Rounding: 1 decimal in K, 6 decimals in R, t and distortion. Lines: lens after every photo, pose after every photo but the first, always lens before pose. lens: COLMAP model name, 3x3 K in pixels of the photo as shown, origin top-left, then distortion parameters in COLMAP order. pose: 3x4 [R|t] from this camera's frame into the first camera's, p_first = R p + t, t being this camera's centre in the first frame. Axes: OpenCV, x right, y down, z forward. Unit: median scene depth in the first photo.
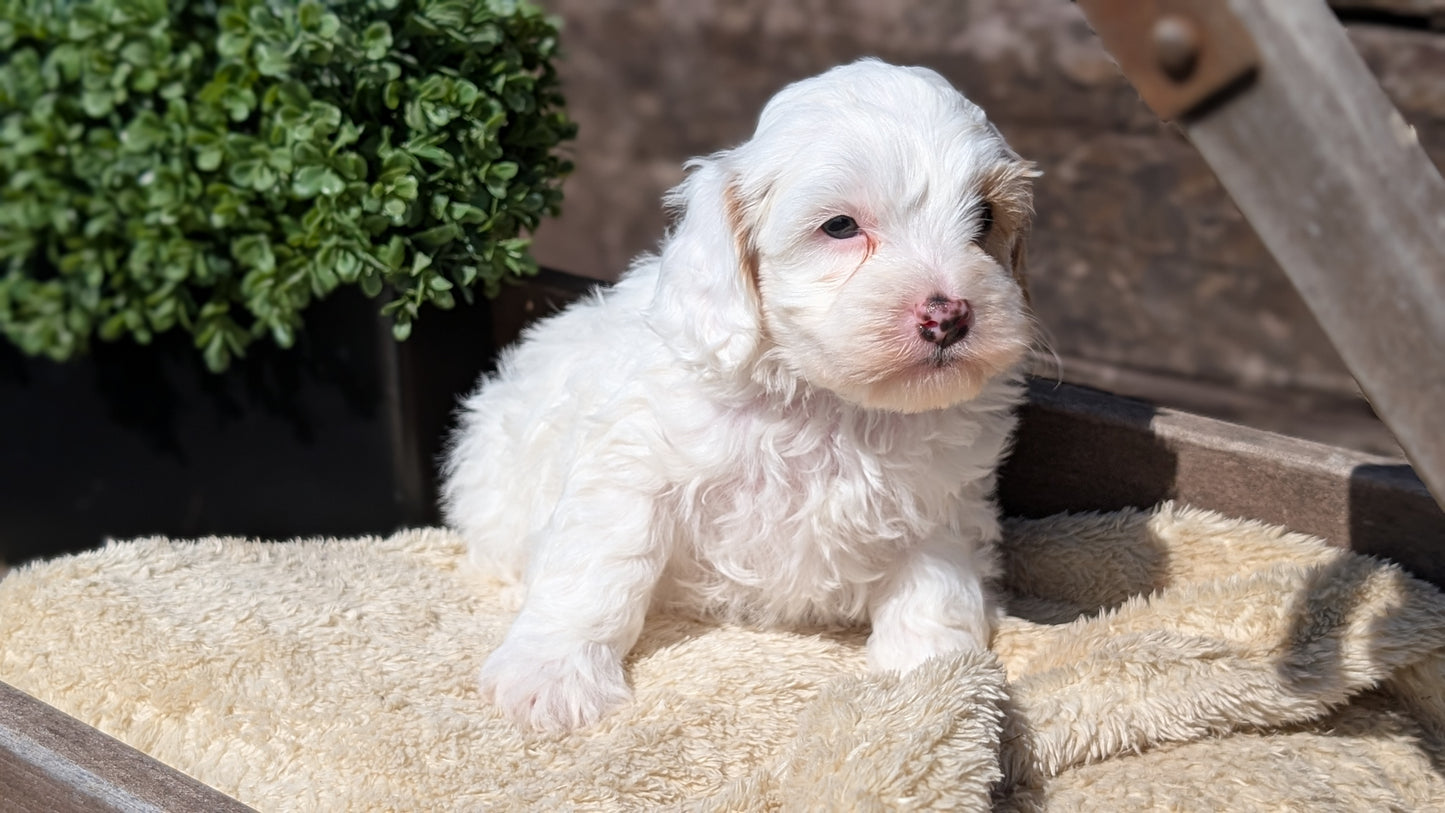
lens RADIAL K [[2146.3, 0, 742.1], [0, 2146.3, 469.1], [0, 0, 1]] dist [0.040069, 0.000000]
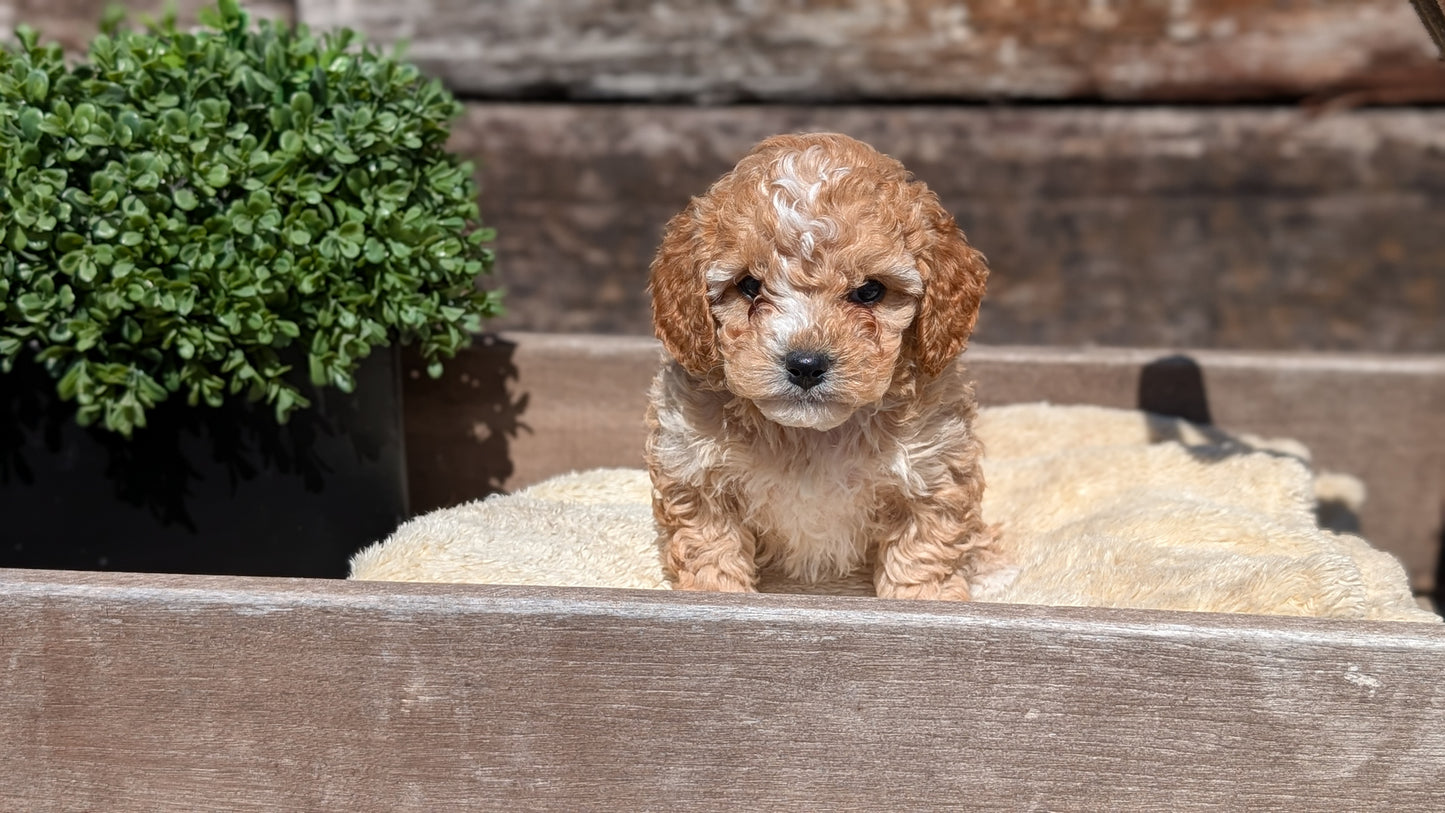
lens RADIAL K [[2146.3, 0, 769.8], [0, 2146.3, 387.6], [0, 0, 1]] dist [0.040069, 0.000000]
pose [[0.823690, -0.108716, 0.556520, -0.669162], [0.187173, 0.978567, -0.085867, 0.083067], [-0.535257, 0.174894, 0.826385, -0.094964]]
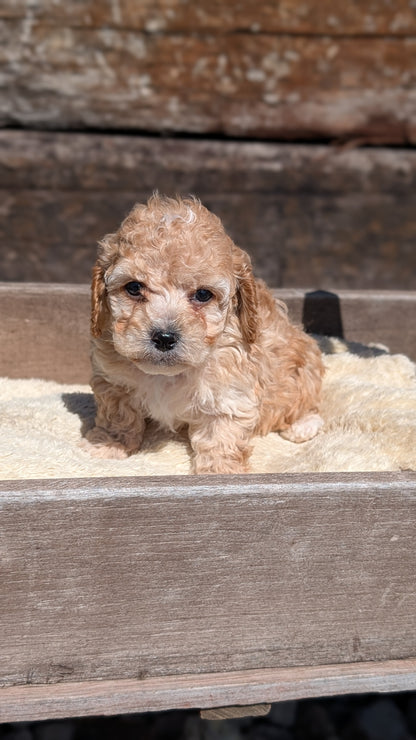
lens RADIAL K [[1099.1, 0, 207.8], [0, 1099.1, 372.4], [0, 0, 1]] dist [0.040069, 0.000000]
pose [[0.575756, -0.188464, 0.795604, -0.740921], [0.205814, 0.975145, 0.082052, -0.035717], [-0.791293, 0.116505, 0.600235, 0.244496]]
